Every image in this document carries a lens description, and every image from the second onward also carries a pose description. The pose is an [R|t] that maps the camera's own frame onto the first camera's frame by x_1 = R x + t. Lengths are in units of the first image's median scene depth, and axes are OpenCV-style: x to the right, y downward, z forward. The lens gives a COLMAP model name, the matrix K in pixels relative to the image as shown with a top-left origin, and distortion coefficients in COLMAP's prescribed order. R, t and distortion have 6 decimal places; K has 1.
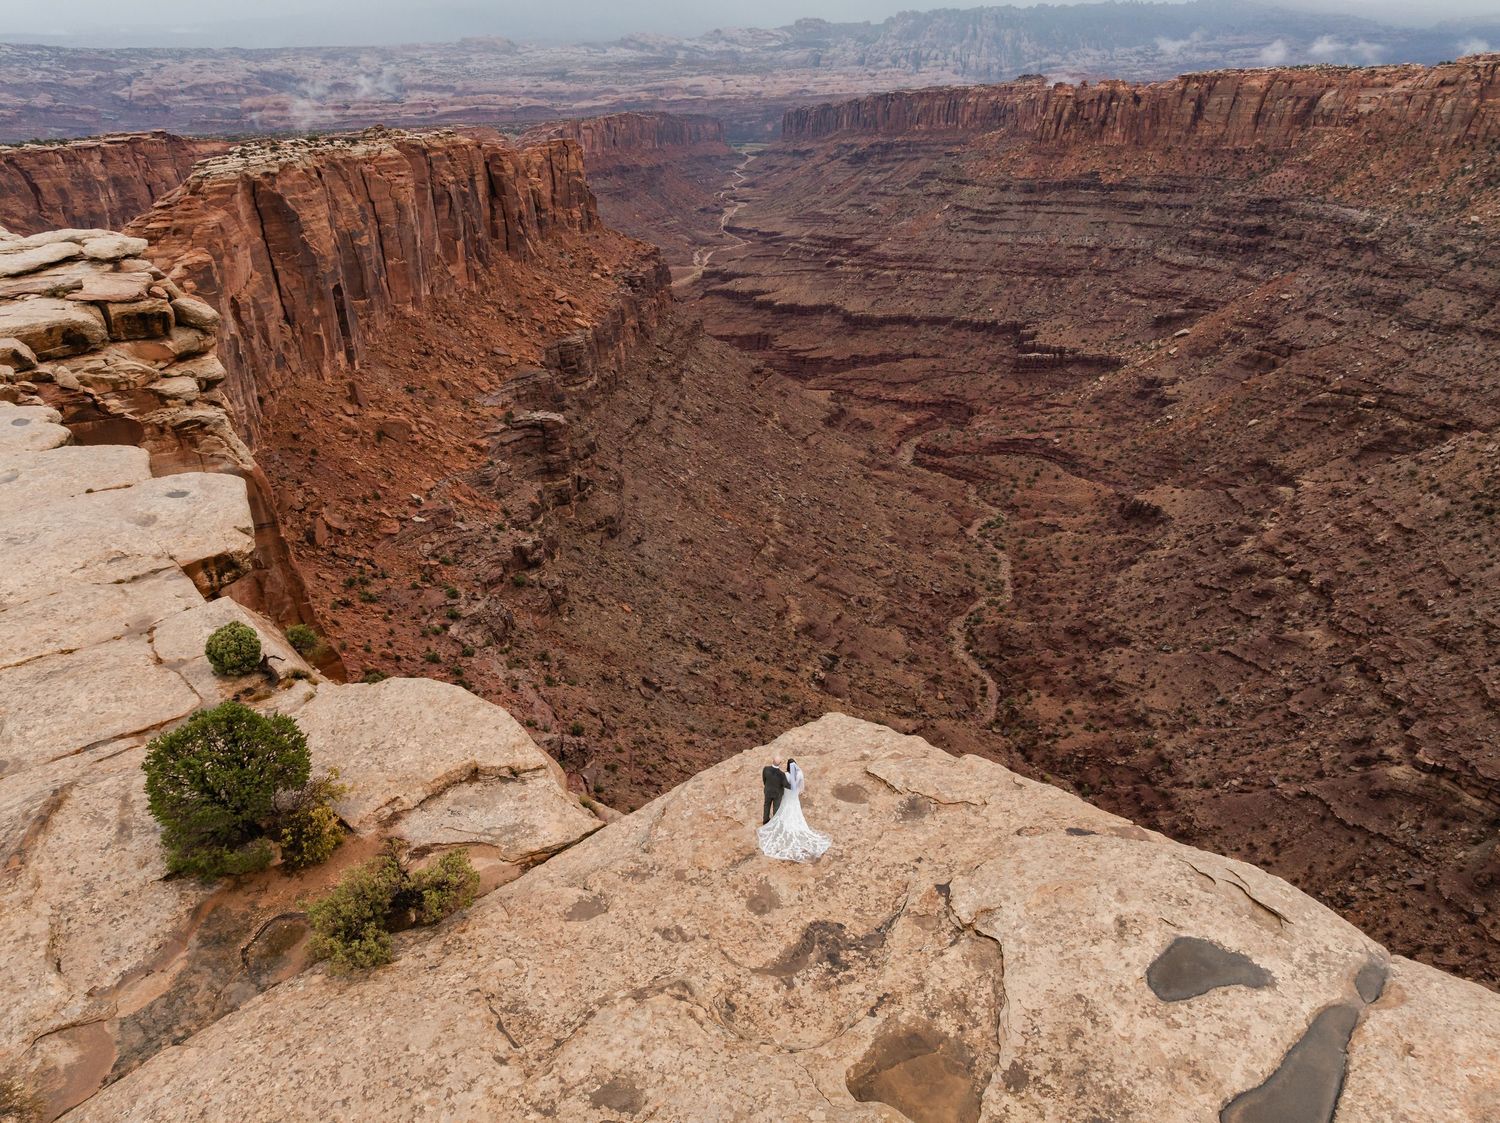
lens RADIAL K [[1055.4, 0, 748.8], [0, 1055.4, 560.7], [0, 0, 1]] dist [-0.034043, -0.008737]
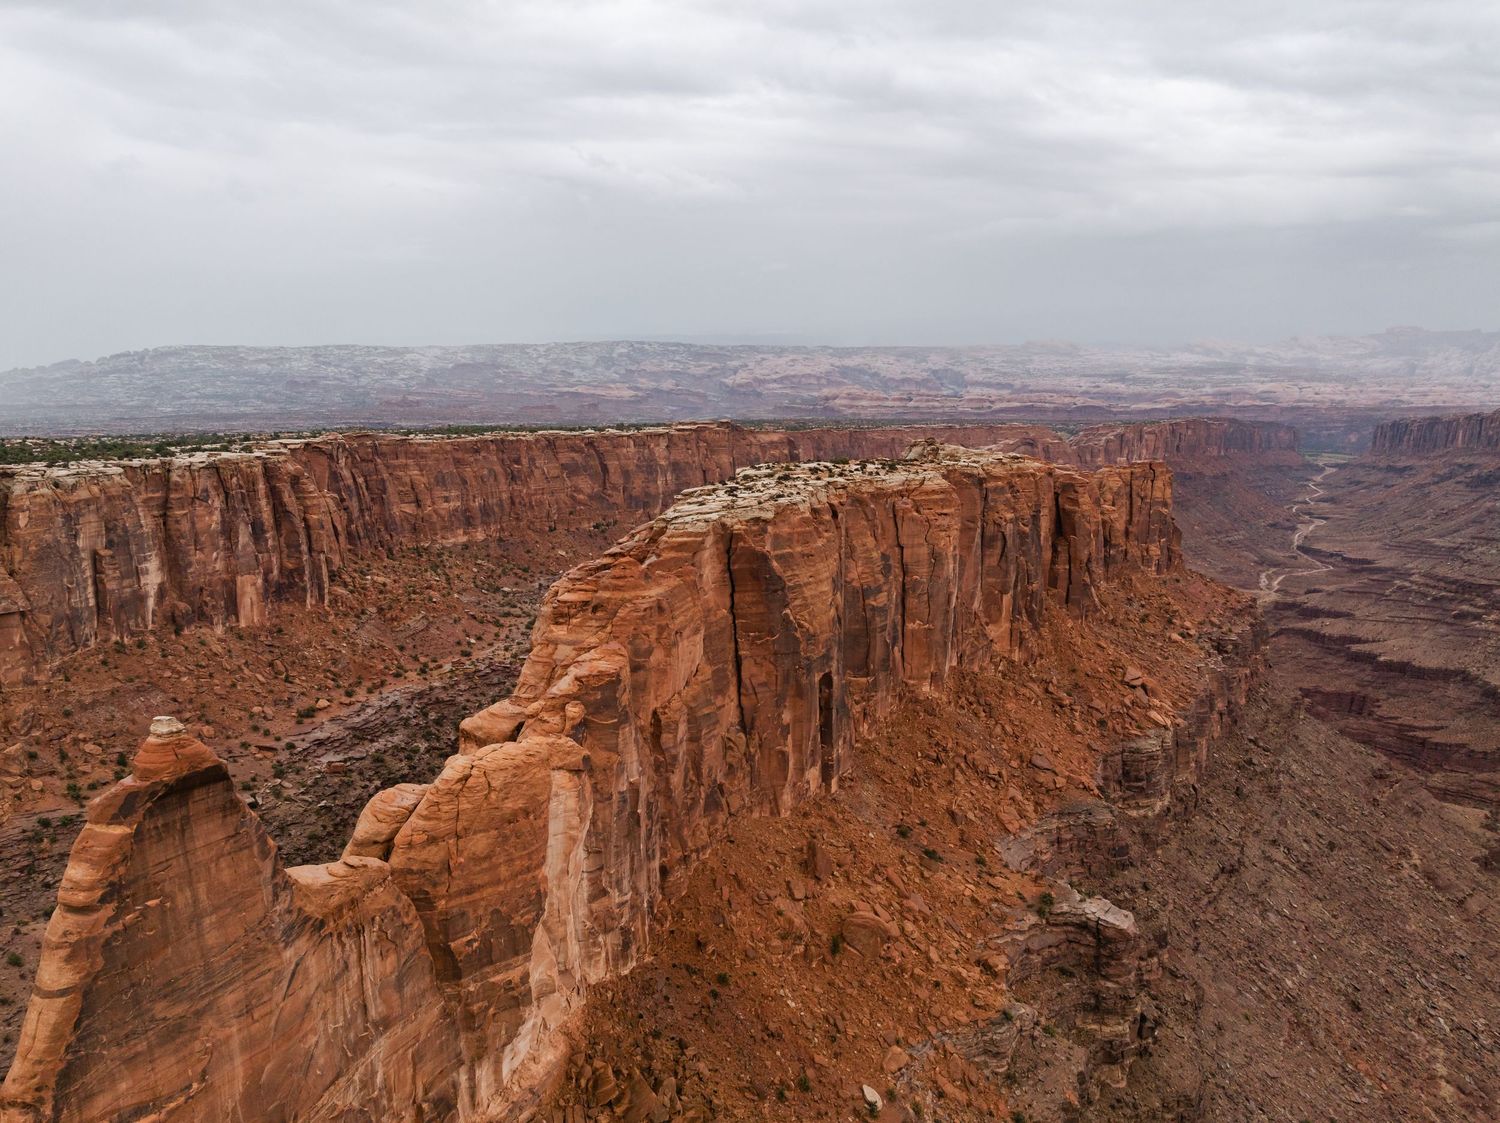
lens RADIAL K [[1073.3, 0, 749.1], [0, 1073.3, 560.8], [0, 0, 1]] dist [-0.034763, -0.010164]
pose [[0.882585, 0.095982, -0.460252, -0.105232], [-0.212042, 0.954986, -0.207459, -0.154229], [0.419622, 0.280693, 0.863209, 0.303774]]
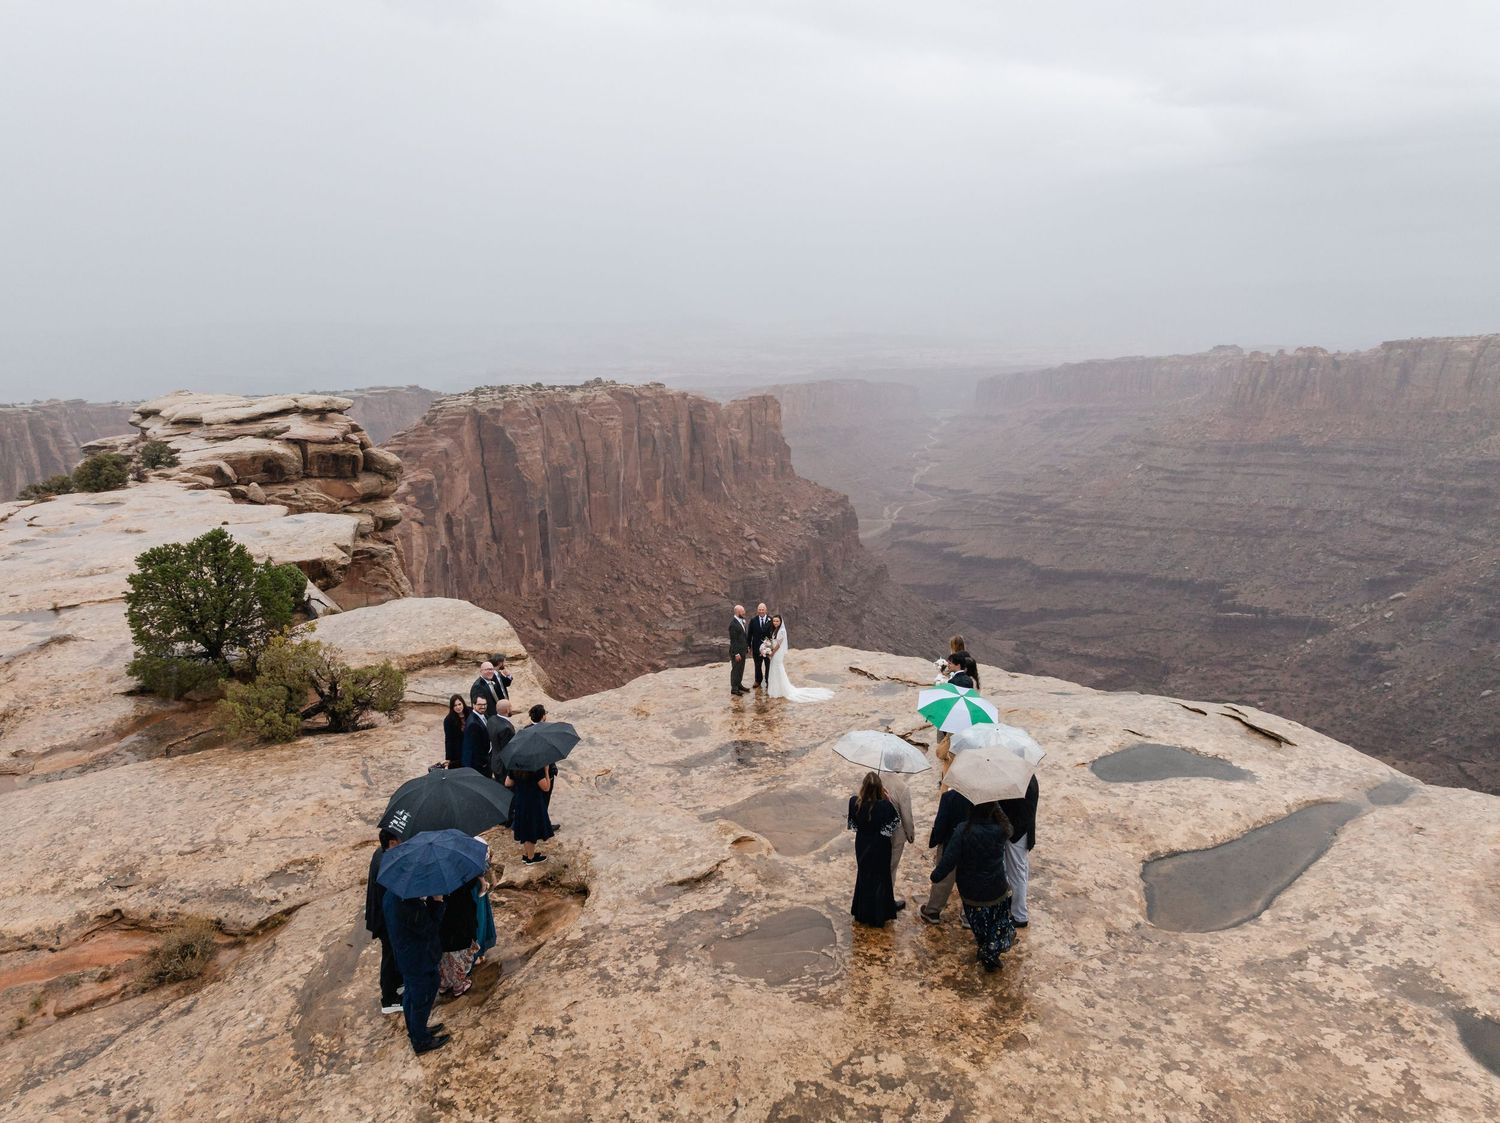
lens RADIAL K [[1056.0, 0, 750.0], [0, 1056.0, 562.4], [0, 0, 1]] dist [-0.040213, 0.003823]
pose [[0.983758, 0.034310, -0.176192, 0.009235], [-0.074370, 0.971260, -0.226104, 0.016226], [0.163371, 0.235535, 0.958036, 0.004374]]
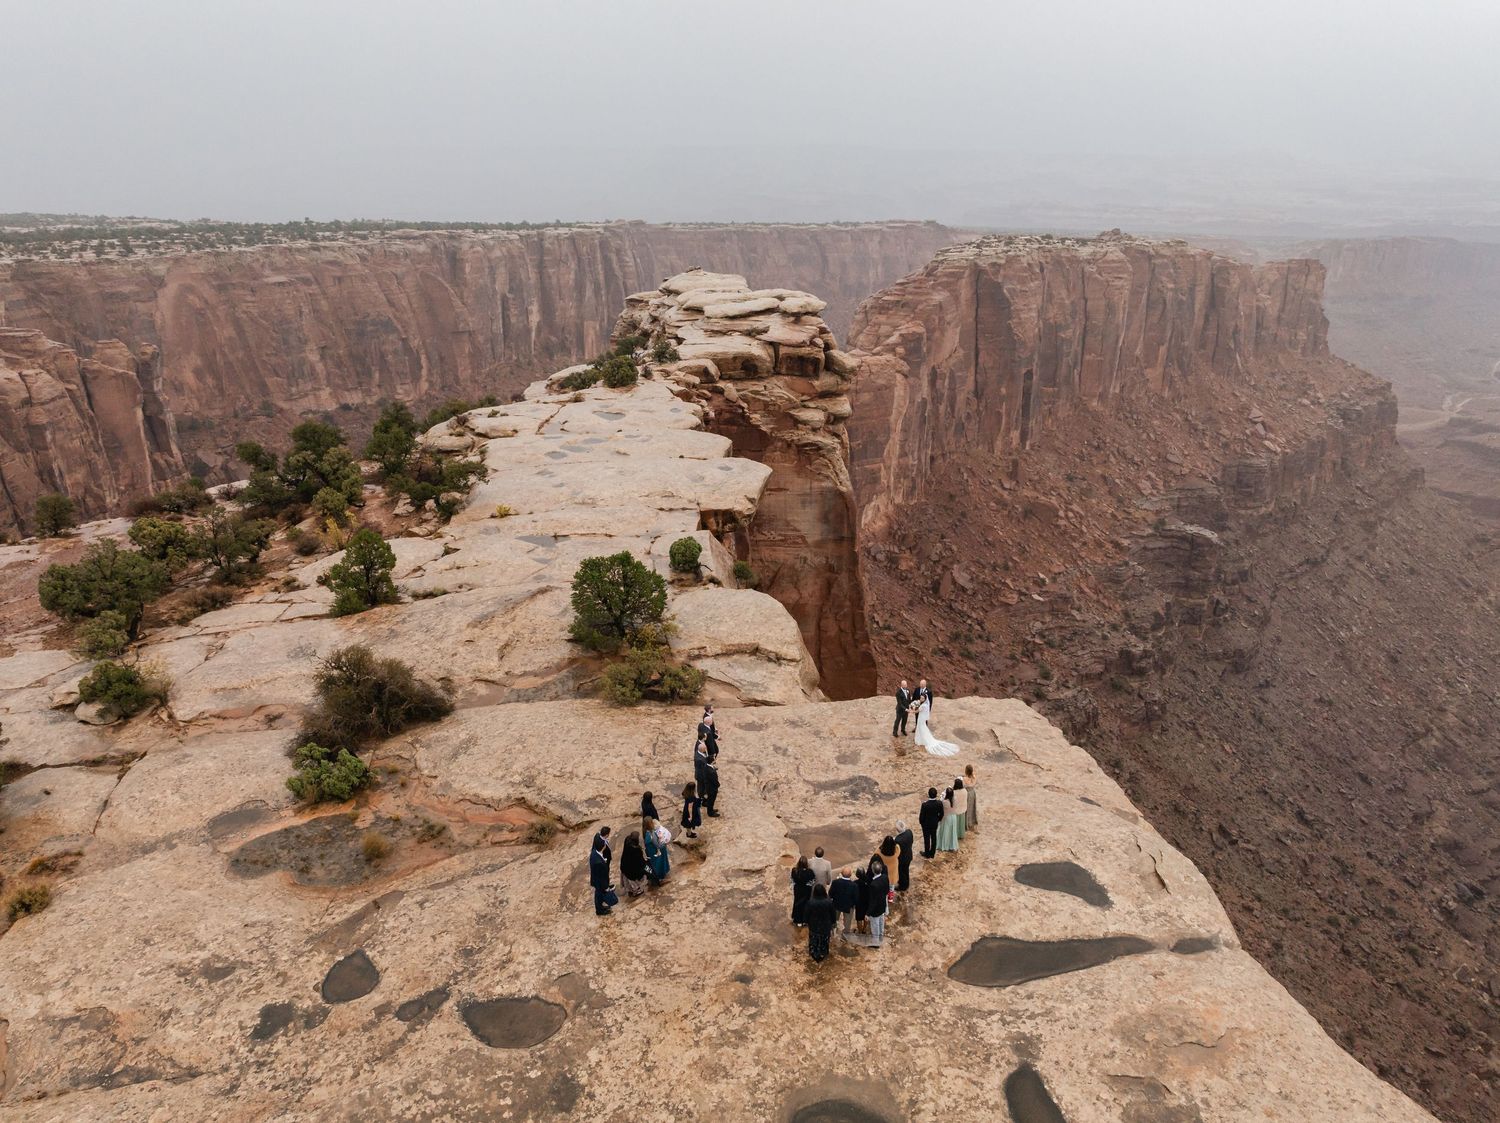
lens RADIAL K [[1055.4, 0, 748.8], [0, 1055.4, 560.7], [0, 0, 1]] dist [-0.034043, -0.008737]
pose [[0.792584, 0.231361, -0.564166, 0.027944], [-0.280320, 0.959906, -0.000165, 0.004241], [0.541508, 0.158278, 0.825662, -0.013359]]
